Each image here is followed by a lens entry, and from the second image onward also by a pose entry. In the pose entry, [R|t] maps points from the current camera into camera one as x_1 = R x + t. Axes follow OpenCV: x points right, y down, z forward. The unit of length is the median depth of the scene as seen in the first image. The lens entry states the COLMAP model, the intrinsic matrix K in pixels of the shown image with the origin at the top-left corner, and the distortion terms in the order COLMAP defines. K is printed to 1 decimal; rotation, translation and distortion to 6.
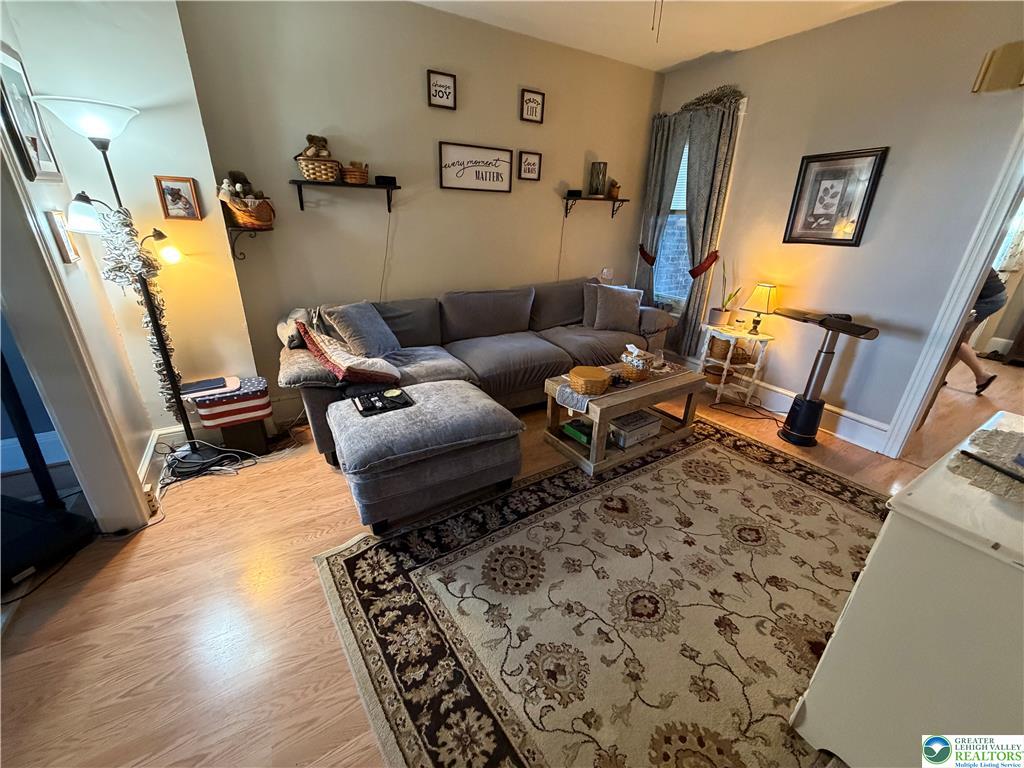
lens RADIAL K [[408.7, 0, 510.8], [0, 408.7, 384.4], [0, 0, 1]] dist [0.001144, -0.000501]
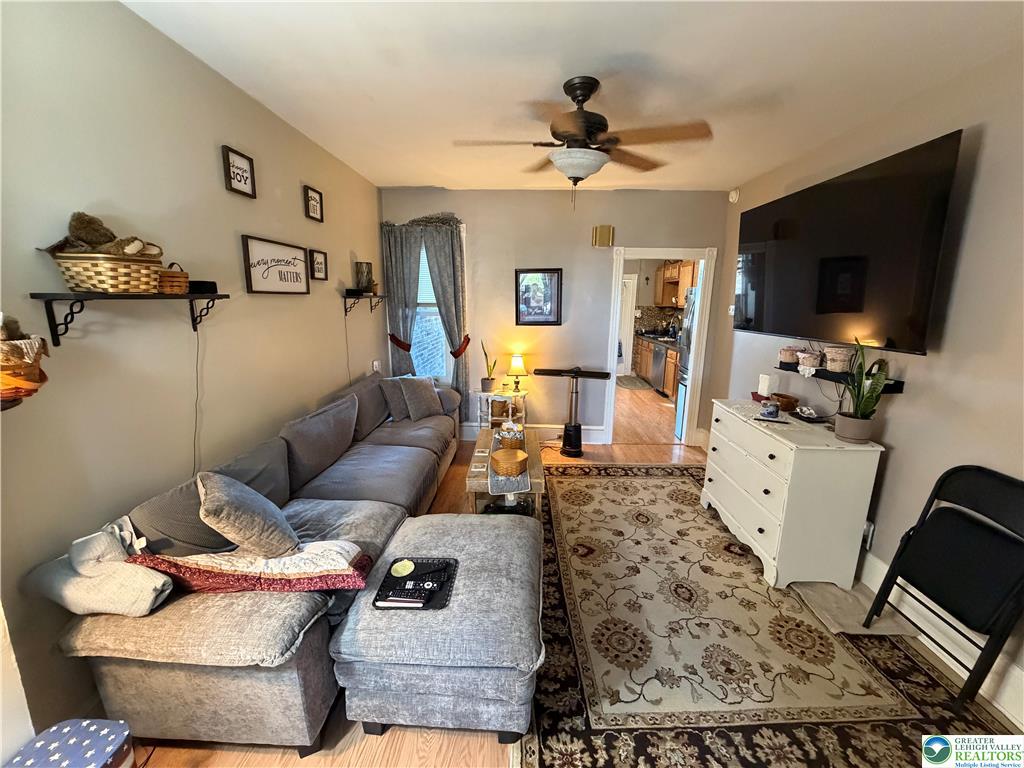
lens RADIAL K [[408.7, 0, 510.8], [0, 408.7, 384.4], [0, 0, 1]] dist [0.001144, -0.000501]
pose [[0.553987, -0.195964, 0.809133, -0.662257], [0.324976, 0.945700, 0.006538, -0.217502], [-0.766478, 0.259327, 0.587589, 0.308905]]
